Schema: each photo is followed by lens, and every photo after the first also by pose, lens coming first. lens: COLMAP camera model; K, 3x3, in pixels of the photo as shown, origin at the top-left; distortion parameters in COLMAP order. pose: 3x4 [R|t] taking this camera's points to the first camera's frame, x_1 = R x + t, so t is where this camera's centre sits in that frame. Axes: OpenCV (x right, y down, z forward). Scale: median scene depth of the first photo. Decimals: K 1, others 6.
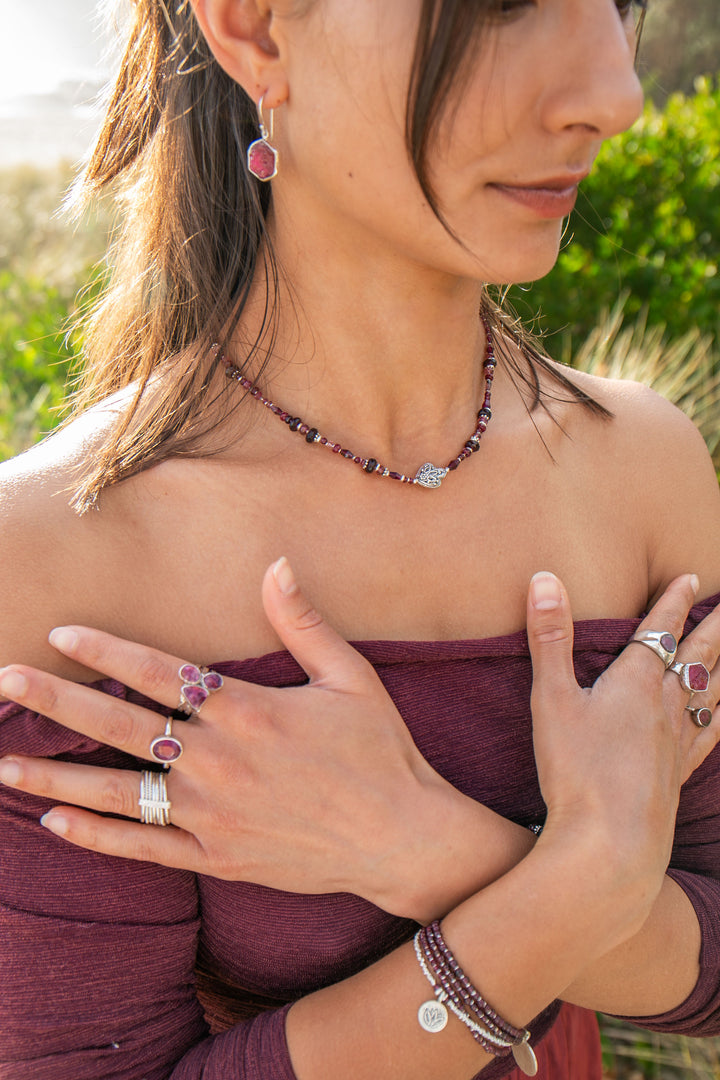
lens RADIAL K [[1776.3, 0, 360.0], [0, 1776.3, 540.0], [0, 0, 1]] dist [-0.032648, 0.100759]
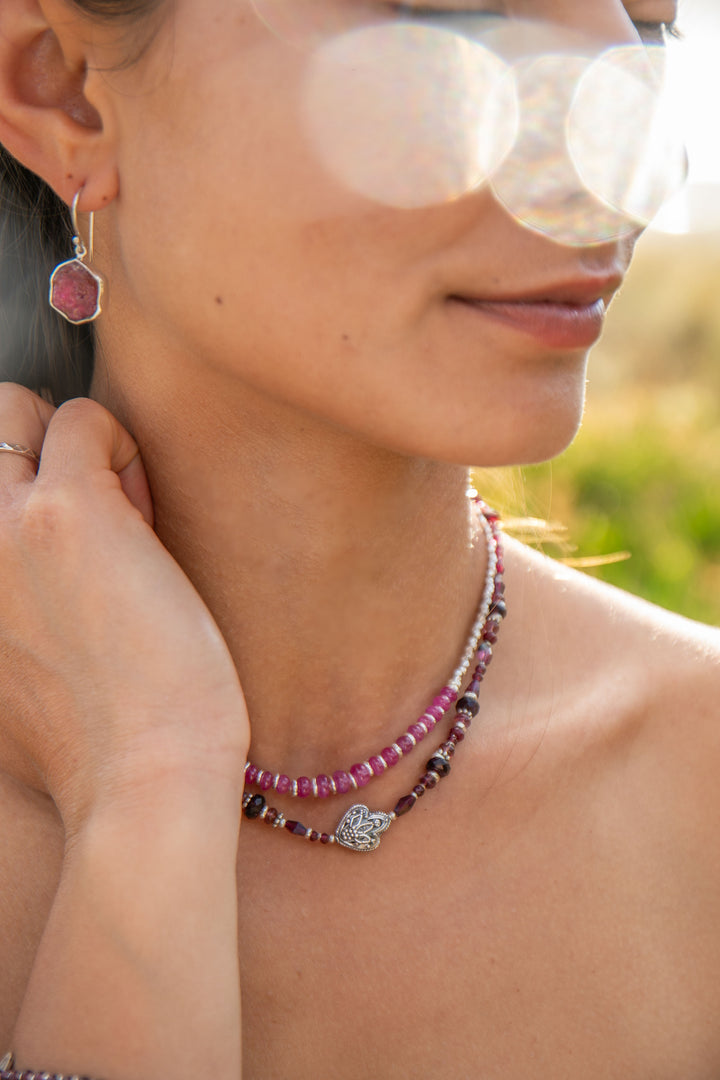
lens RADIAL K [[857.9, 0, 360.0], [0, 857.9, 540.0], [0, 0, 1]] dist [0.037856, -0.001023]
pose [[0.997796, -0.020602, 0.063075, 0.022248], [0.041964, 0.932267, -0.359330, -0.023442], [-0.051400, 0.361185, 0.931077, 0.754597]]
